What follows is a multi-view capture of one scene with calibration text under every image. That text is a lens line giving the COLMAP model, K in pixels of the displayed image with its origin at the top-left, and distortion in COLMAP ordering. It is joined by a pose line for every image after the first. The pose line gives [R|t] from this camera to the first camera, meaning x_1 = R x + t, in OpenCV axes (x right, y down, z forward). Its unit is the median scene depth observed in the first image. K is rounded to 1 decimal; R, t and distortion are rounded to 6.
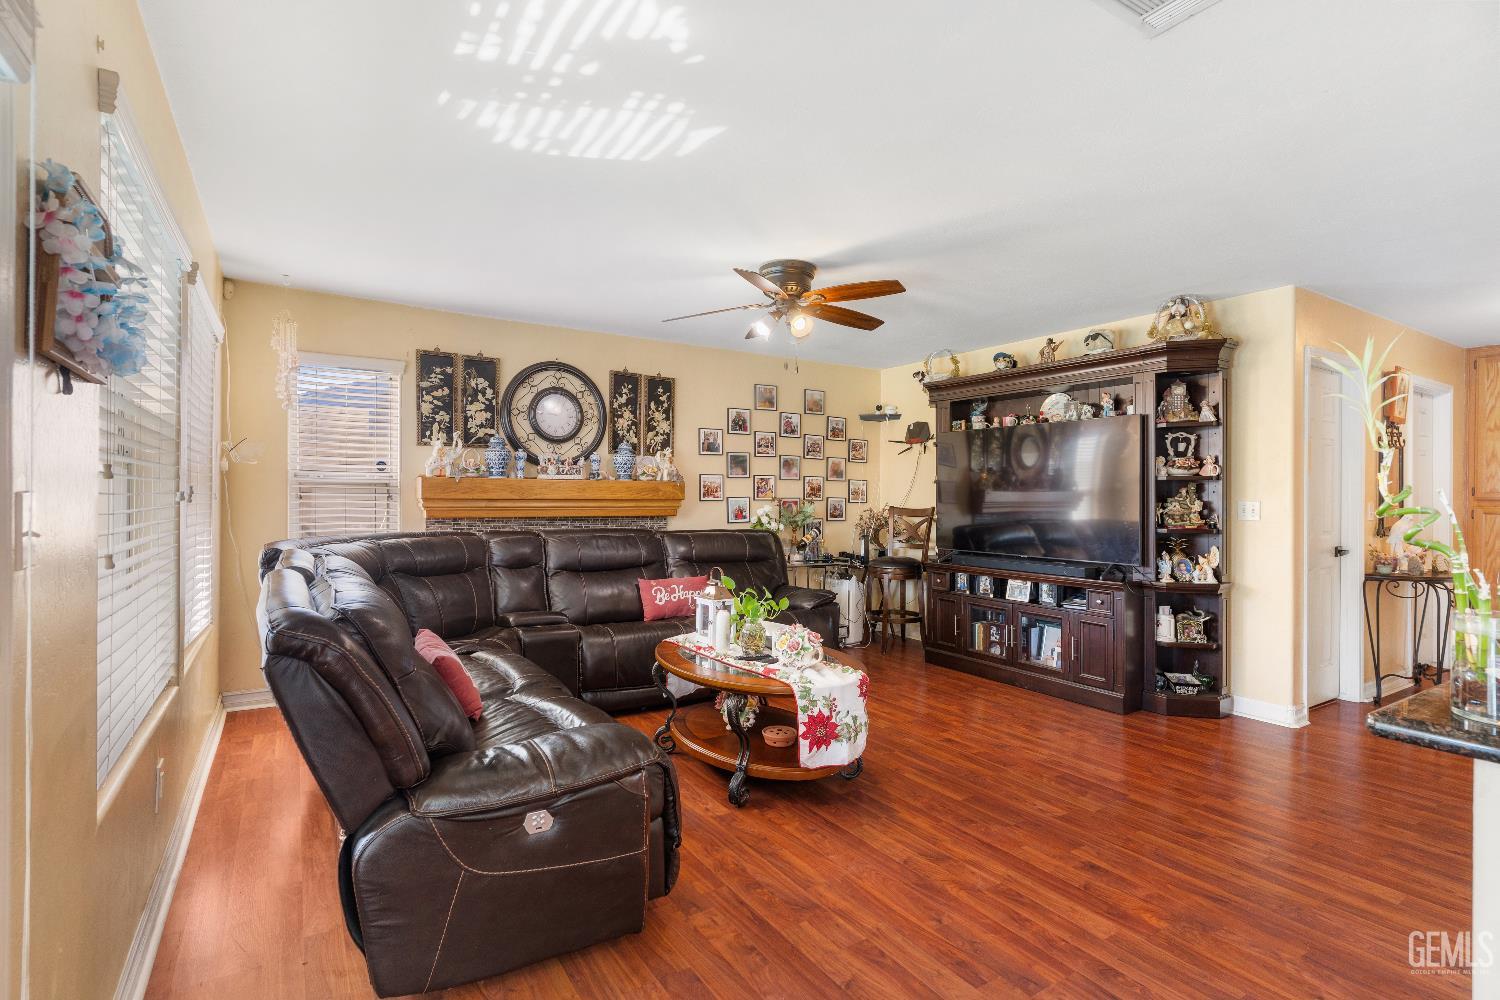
lens RADIAL K [[718.4, 0, 741.4], [0, 718.4, 494.3], [0, 0, 1]] dist [0.005830, -0.000002]
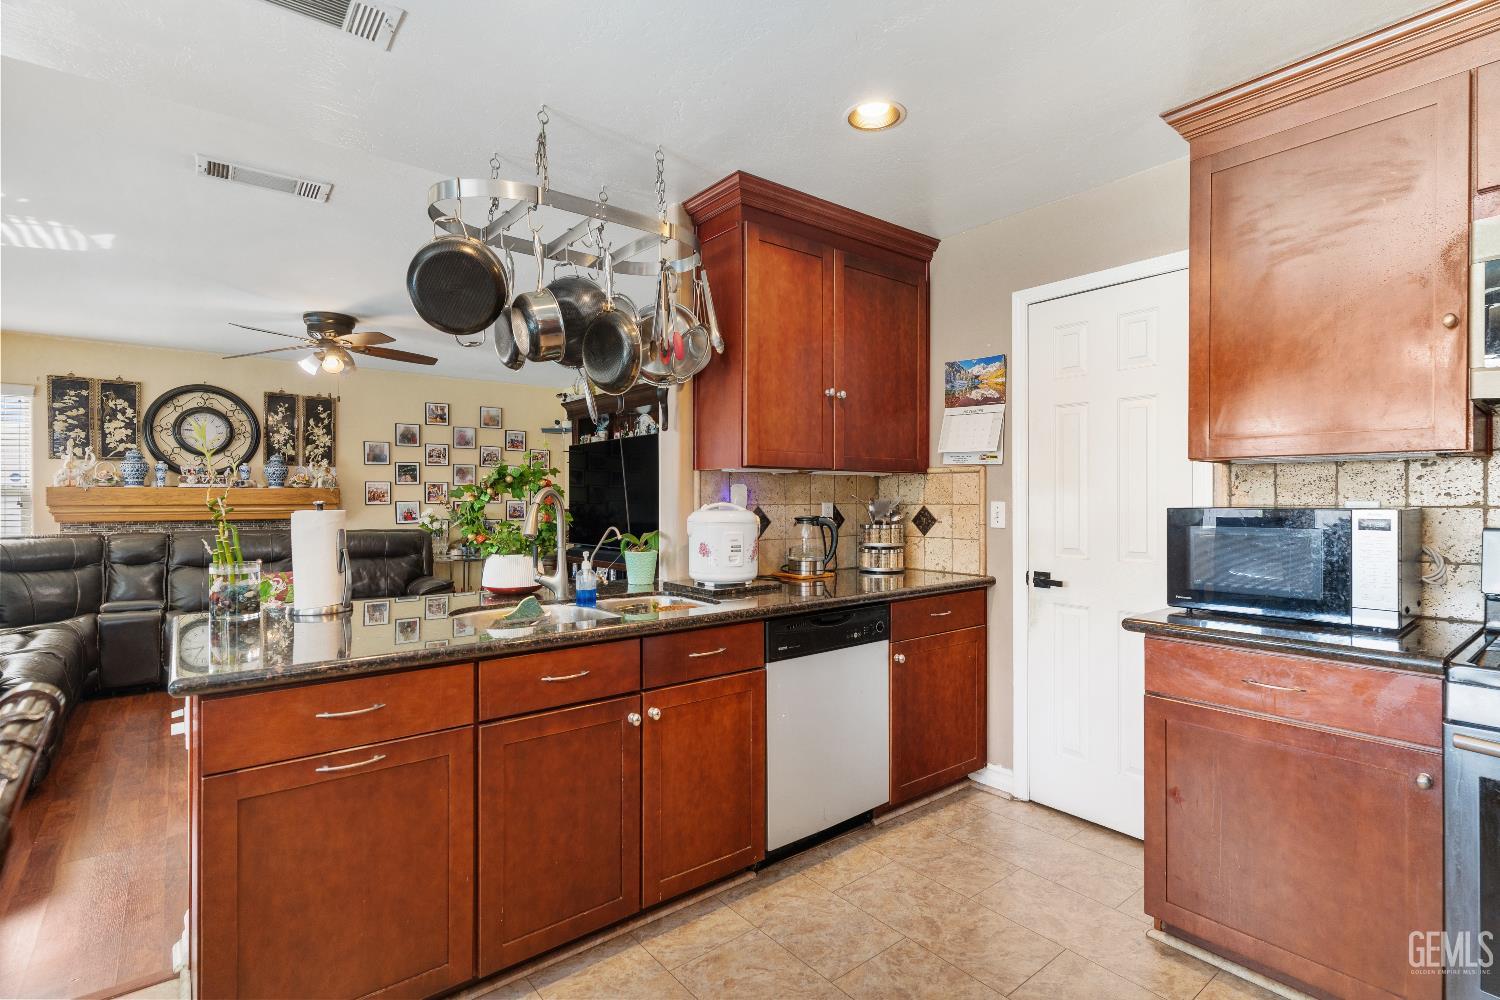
lens RADIAL K [[718.4, 0, 741.4], [0, 718.4, 494.3], [0, 0, 1]] dist [0.005830, -0.000002]
pose [[0.994351, -0.008445, 0.105806, 0.490352], [0.008631, 0.999962, -0.001299, -0.001187], [-0.105791, 0.002204, 0.994386, -0.239139]]
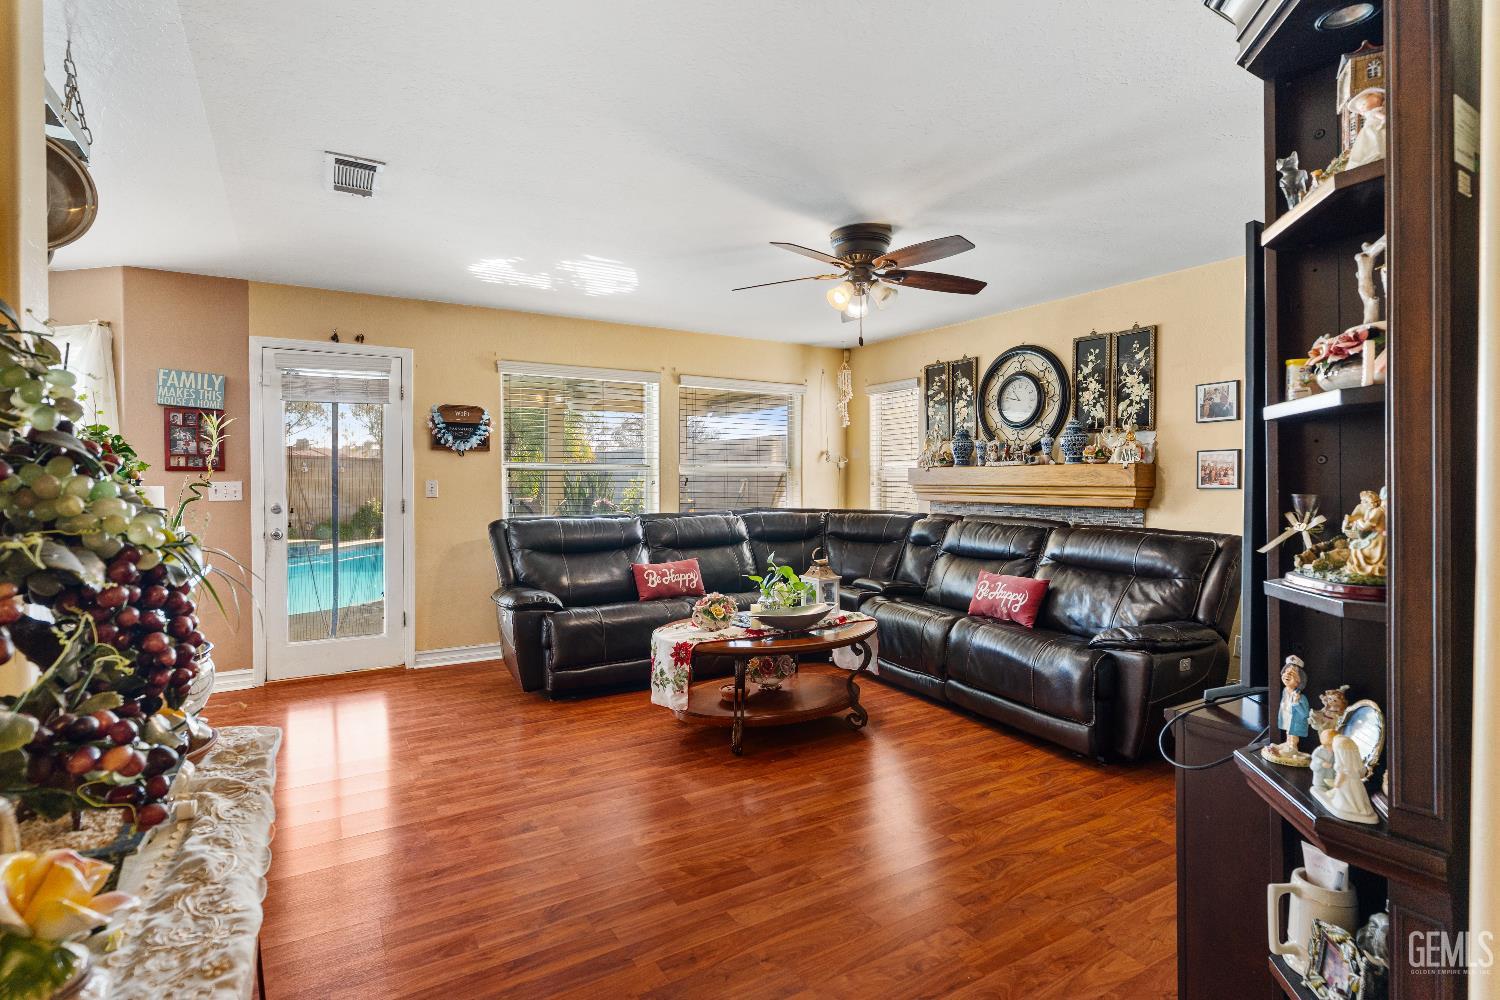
lens RADIAL K [[718.4, 0, 741.4], [0, 718.4, 494.3], [0, 0, 1]] dist [0.005830, -0.000002]
pose [[-0.023504, 0.013287, -0.999635, 0.768107], [0.001928, 0.999910, 0.013245, 0.004798], [0.999722, -0.001616, -0.023527, 0.672341]]
